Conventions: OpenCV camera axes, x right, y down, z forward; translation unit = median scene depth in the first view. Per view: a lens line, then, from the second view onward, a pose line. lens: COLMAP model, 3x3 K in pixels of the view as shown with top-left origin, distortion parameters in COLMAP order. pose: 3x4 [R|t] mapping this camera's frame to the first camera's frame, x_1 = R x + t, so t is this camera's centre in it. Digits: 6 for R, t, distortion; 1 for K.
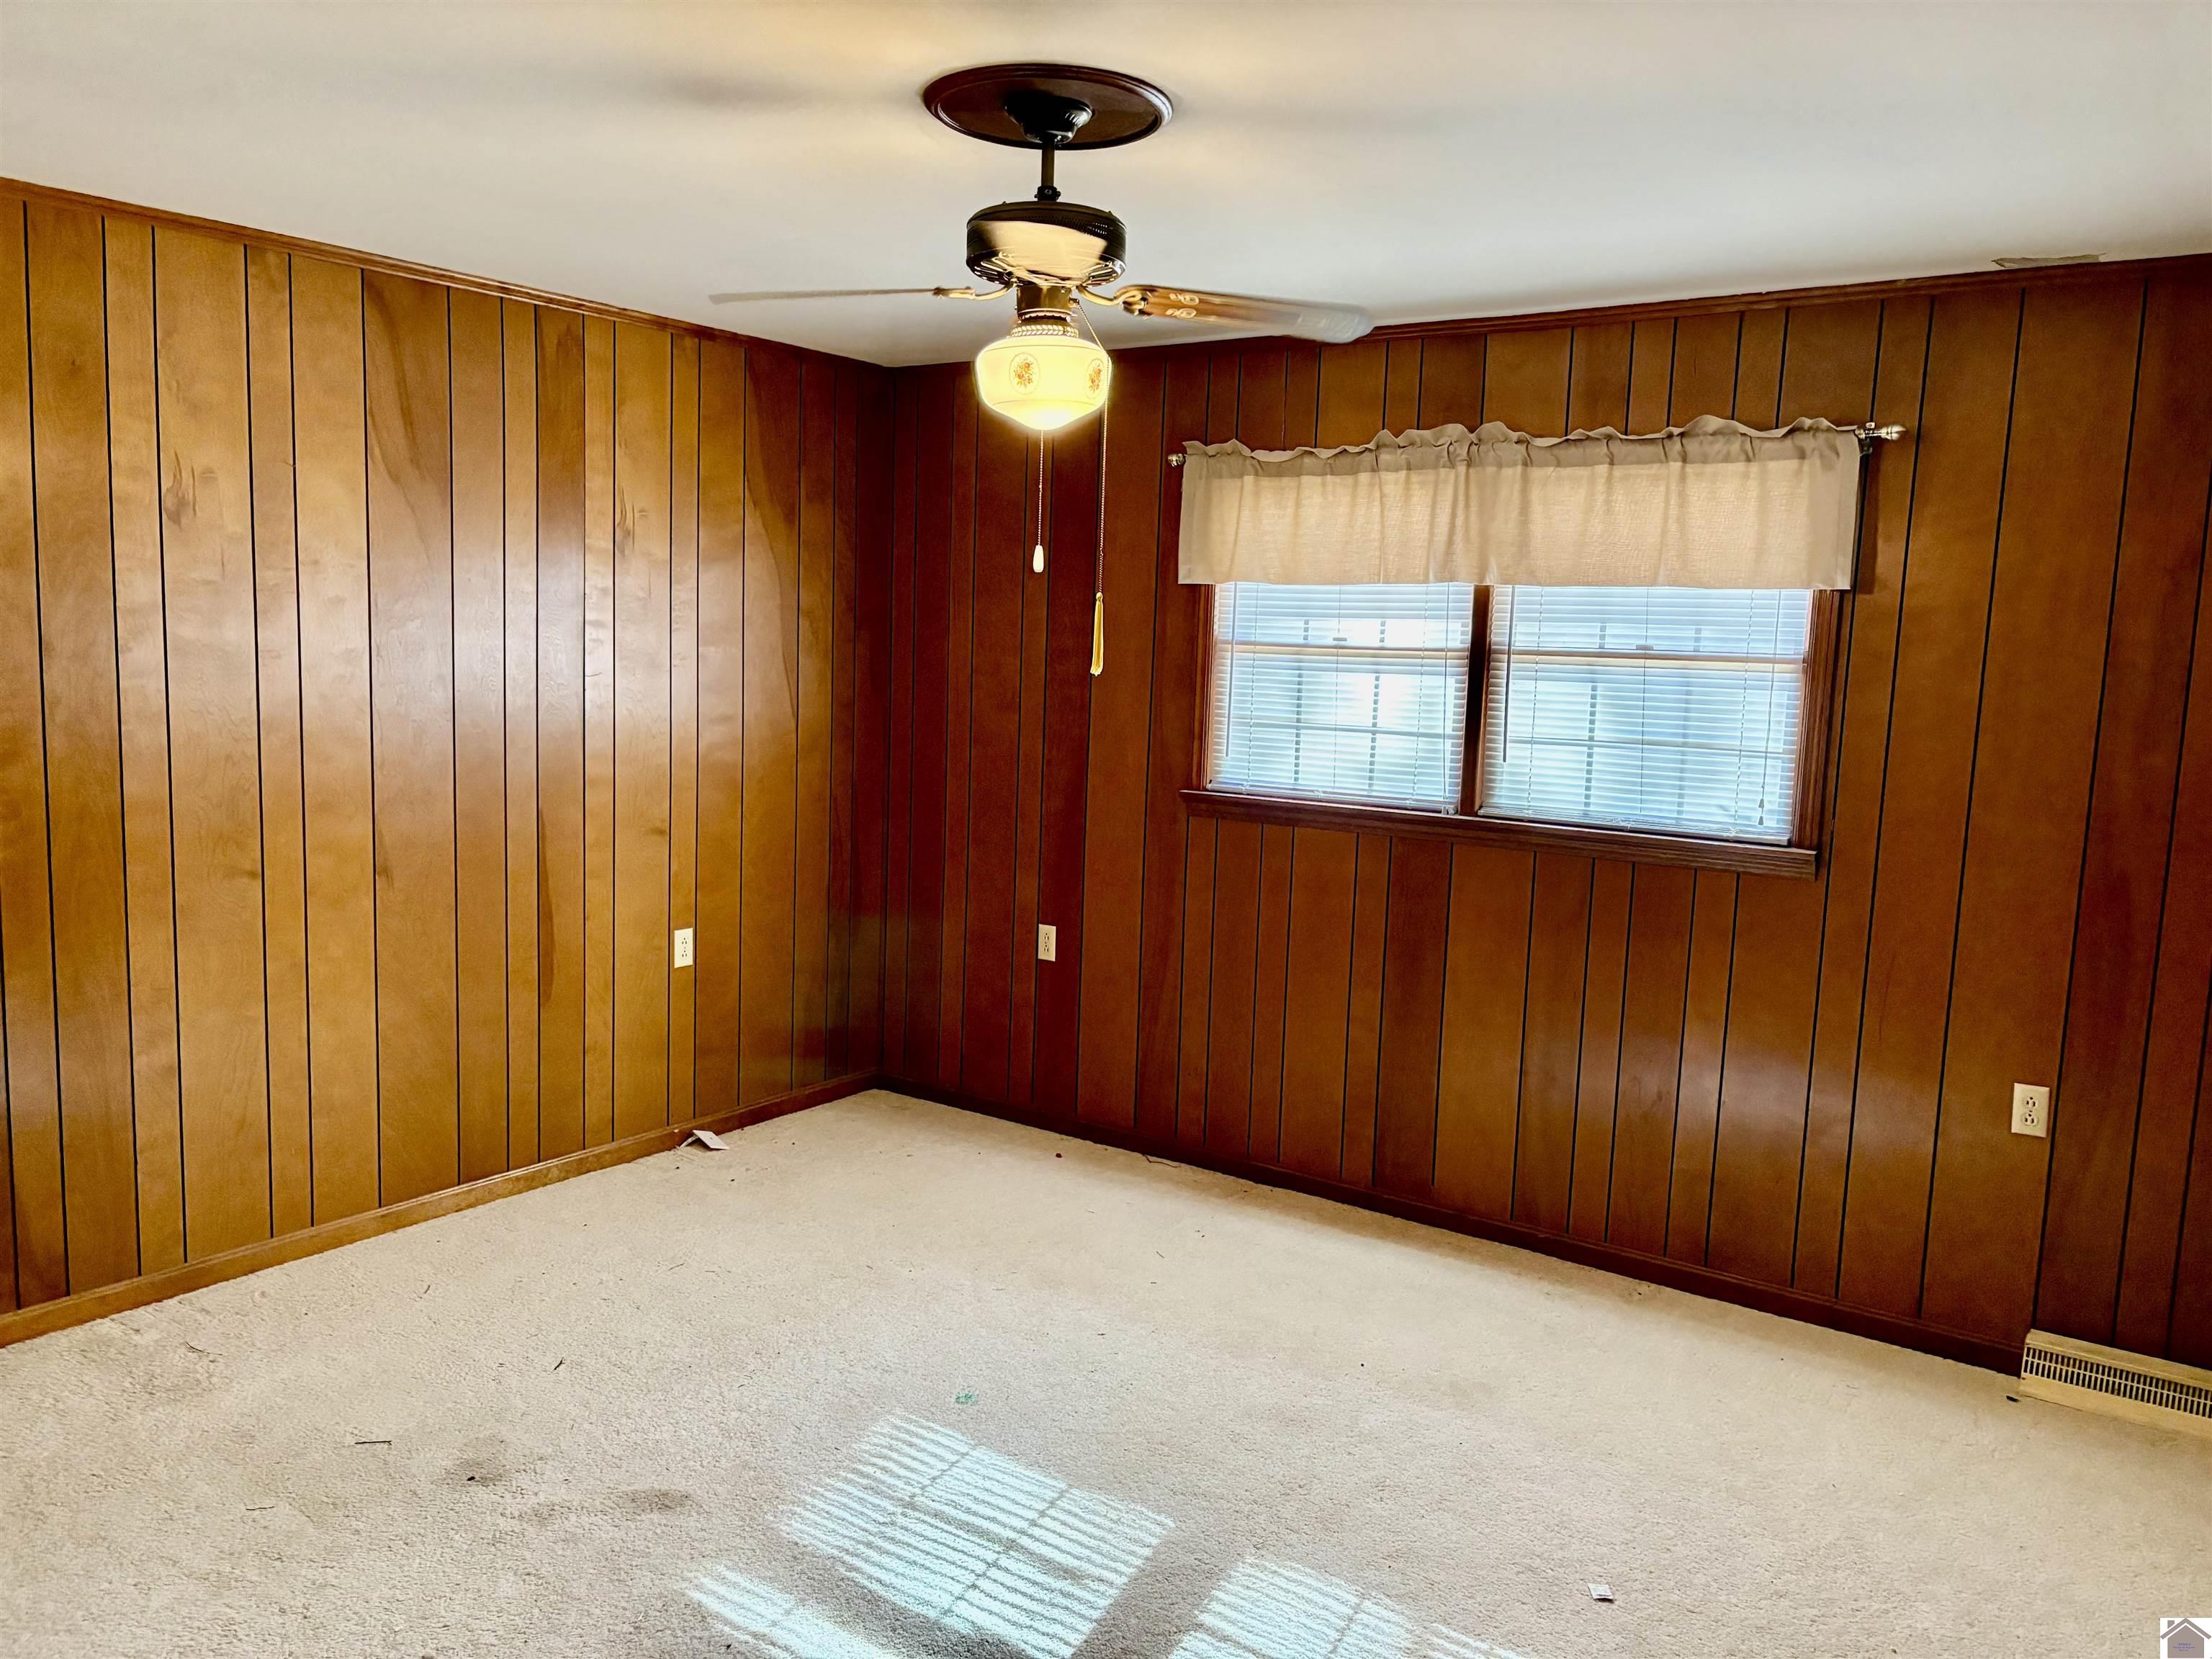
lens RADIAL K [[1658.1, 0, 1111.5], [0, 1658.1, 834.9], [0, 0, 1]] dist [0.010619, -0.004805]
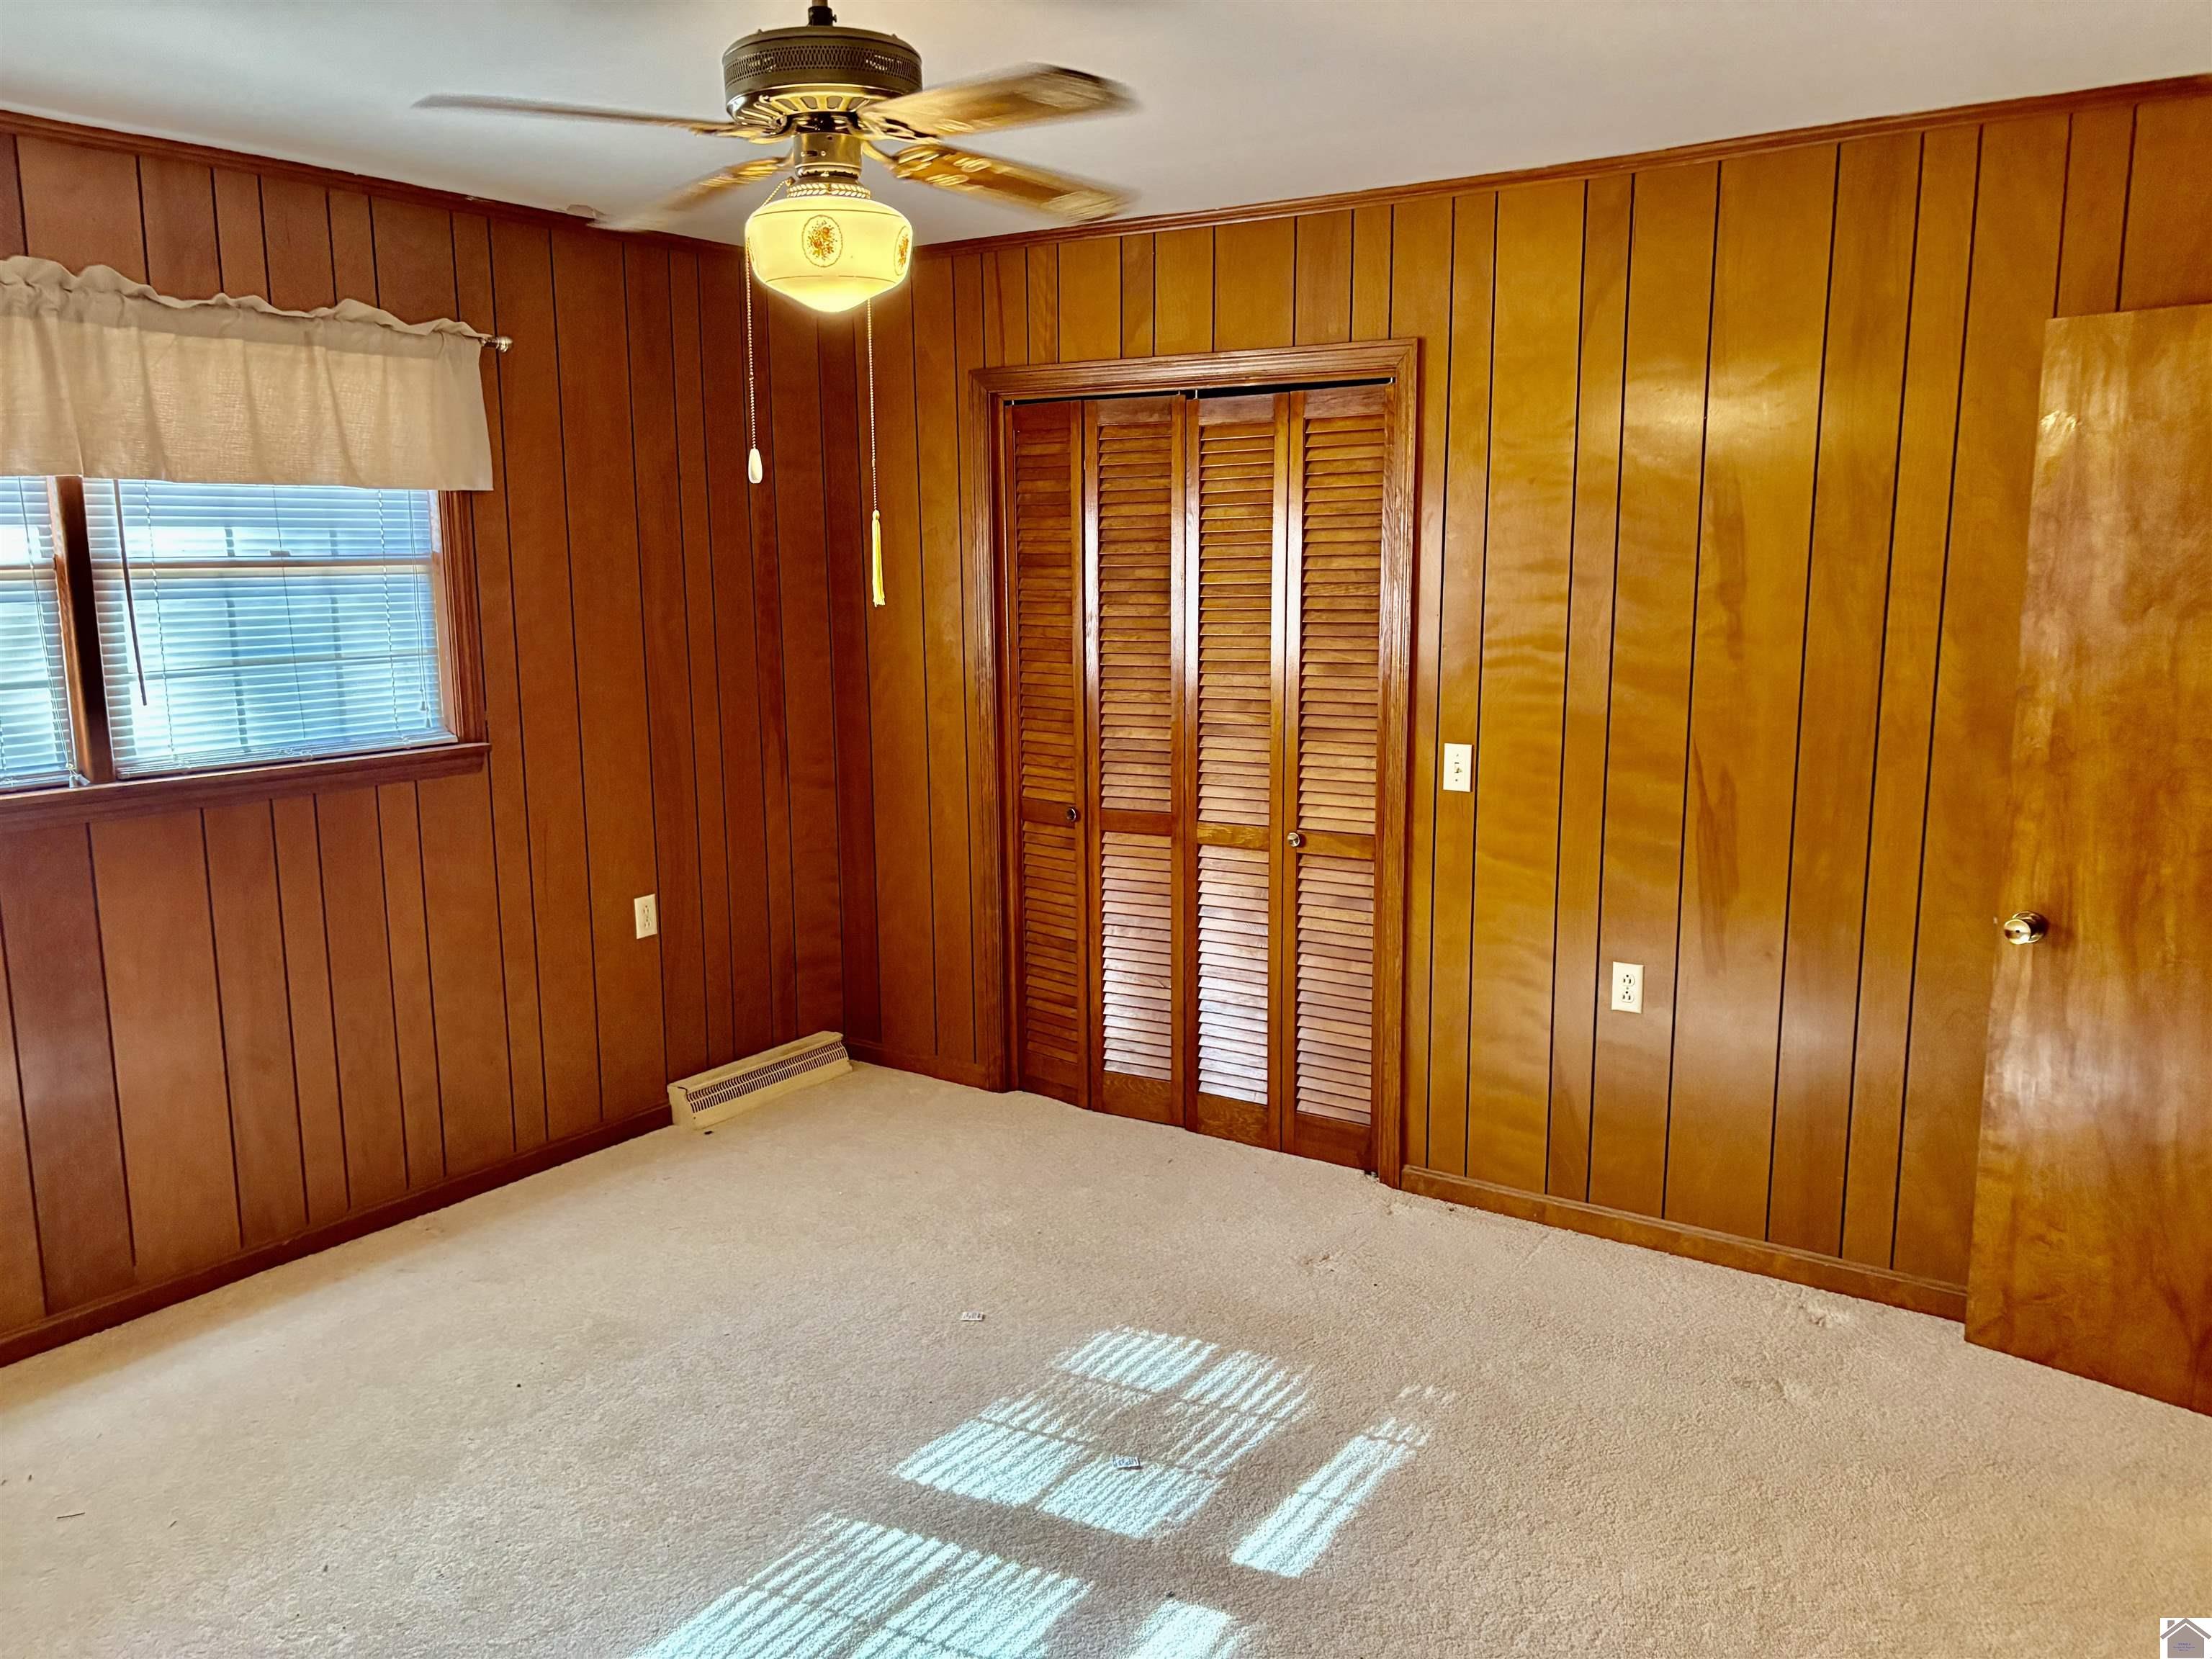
lens RADIAL K [[1658.1, 0, 1067.6], [0, 1658.1, 814.3], [0, 0, 1]] dist [0.010619, -0.004805]
pose [[0.004645, -0.194310, 0.980929, -0.572989], [0.130616, 0.972654, 0.192052, -0.092953], [-0.991422, 0.127233, 0.029898, 0.574187]]
